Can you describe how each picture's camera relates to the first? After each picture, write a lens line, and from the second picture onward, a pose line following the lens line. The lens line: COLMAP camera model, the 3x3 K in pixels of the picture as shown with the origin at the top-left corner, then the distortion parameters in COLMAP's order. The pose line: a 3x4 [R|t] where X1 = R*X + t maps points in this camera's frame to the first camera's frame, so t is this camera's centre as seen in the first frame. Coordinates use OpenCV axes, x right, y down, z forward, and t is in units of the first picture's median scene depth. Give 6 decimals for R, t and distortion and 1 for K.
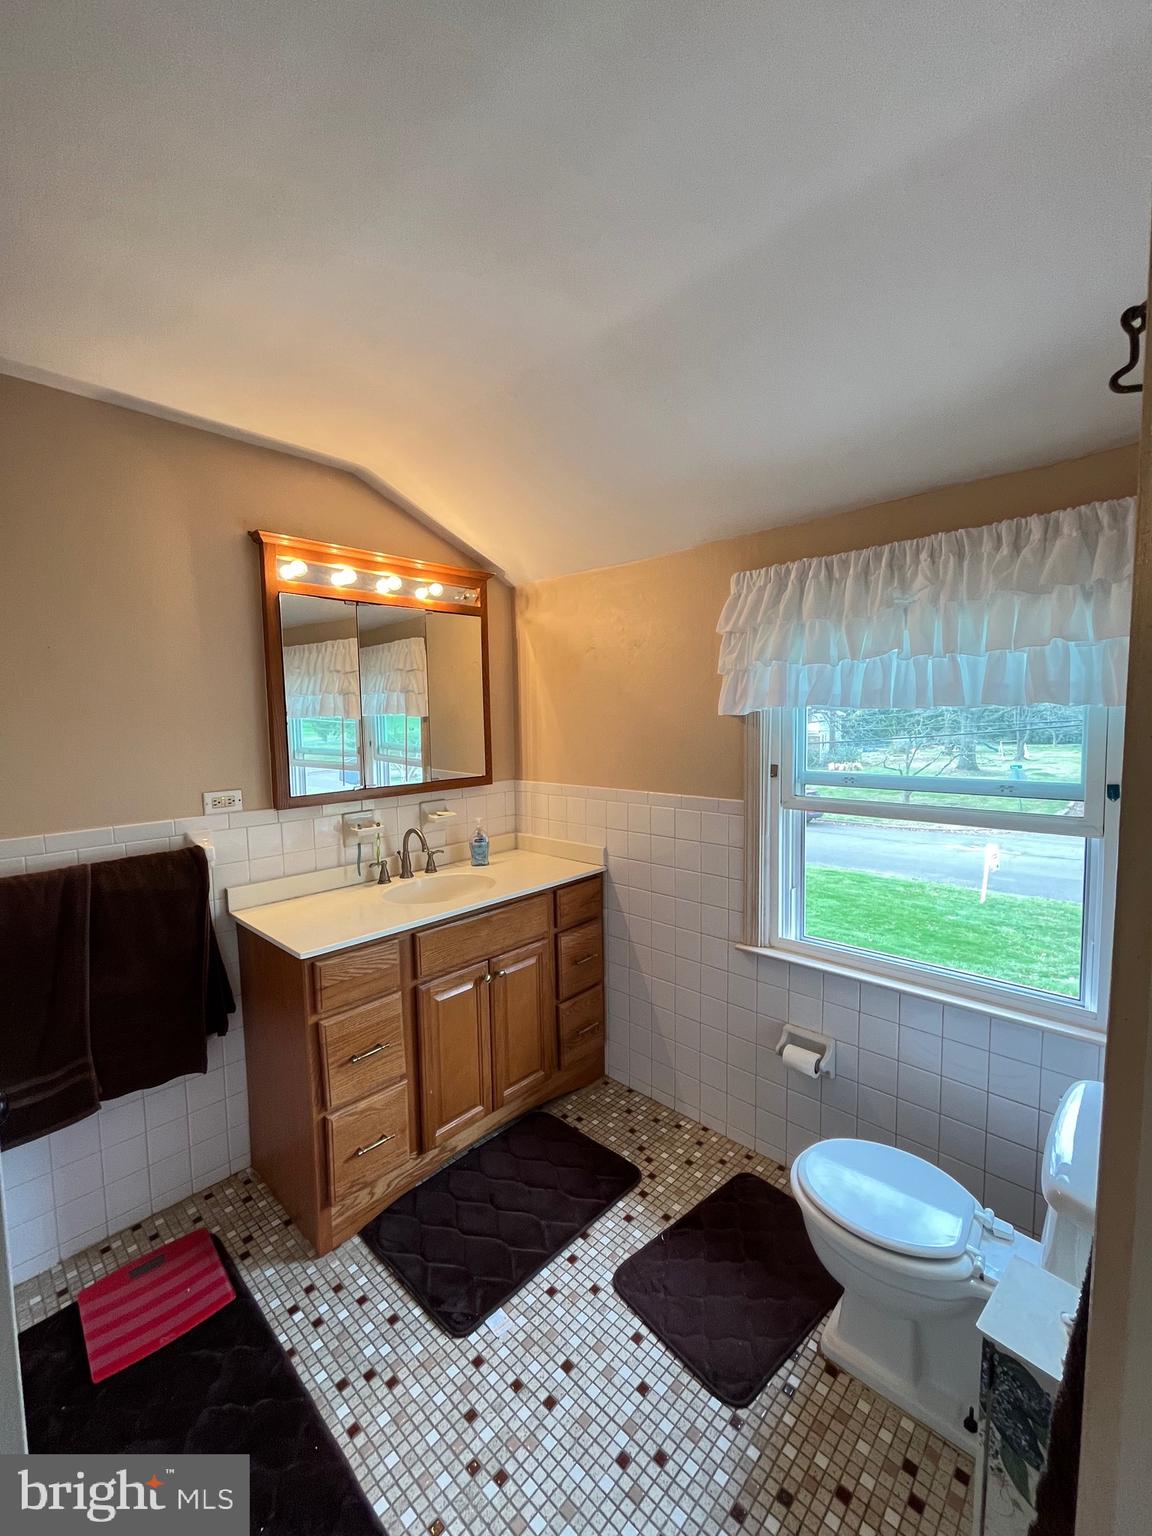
lens RADIAL K [[628.2, 0, 576.5], [0, 628.2, 763.9], [0, 0, 1]] dist [-0.000864, -0.000434]
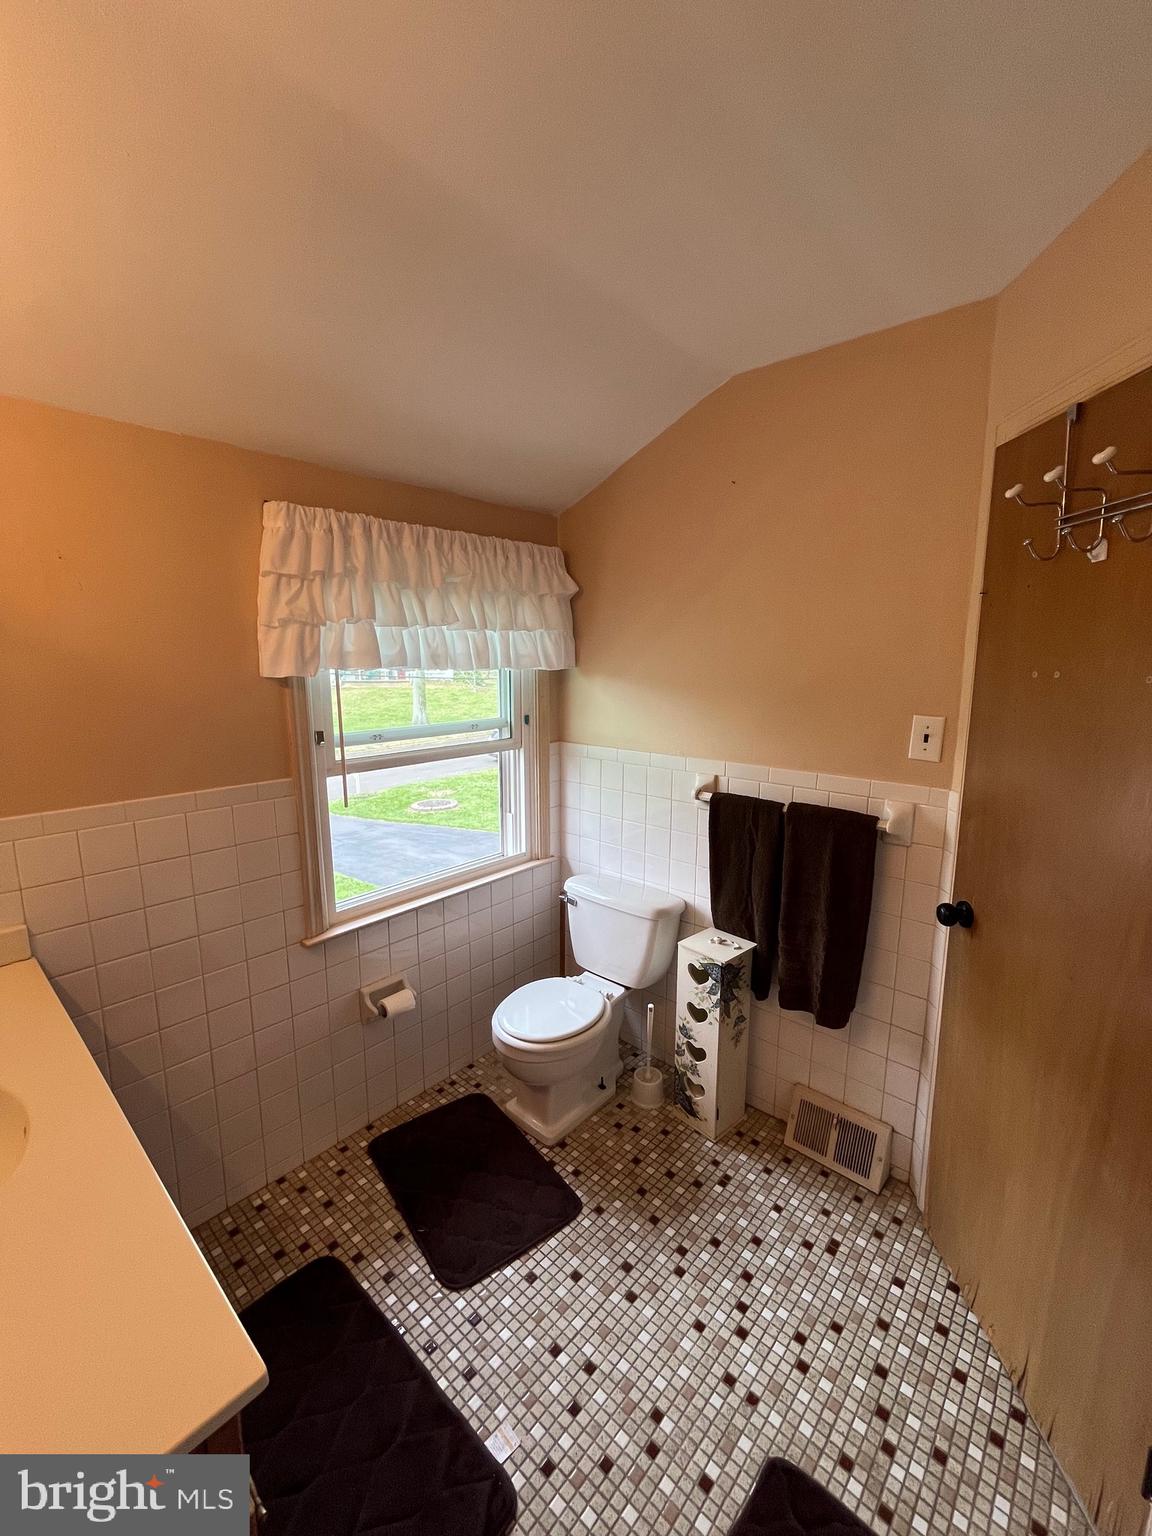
lens RADIAL K [[628.2, 0, 576.5], [0, 628.2, 763.9], [0, 0, 1]] dist [-0.000864, -0.000434]
pose [[-0.025190, -0.154981, 0.987596, -0.827777], [0.077795, 0.984610, 0.156497, -0.090063], [-0.996651, 0.080772, -0.012746, 0.891010]]
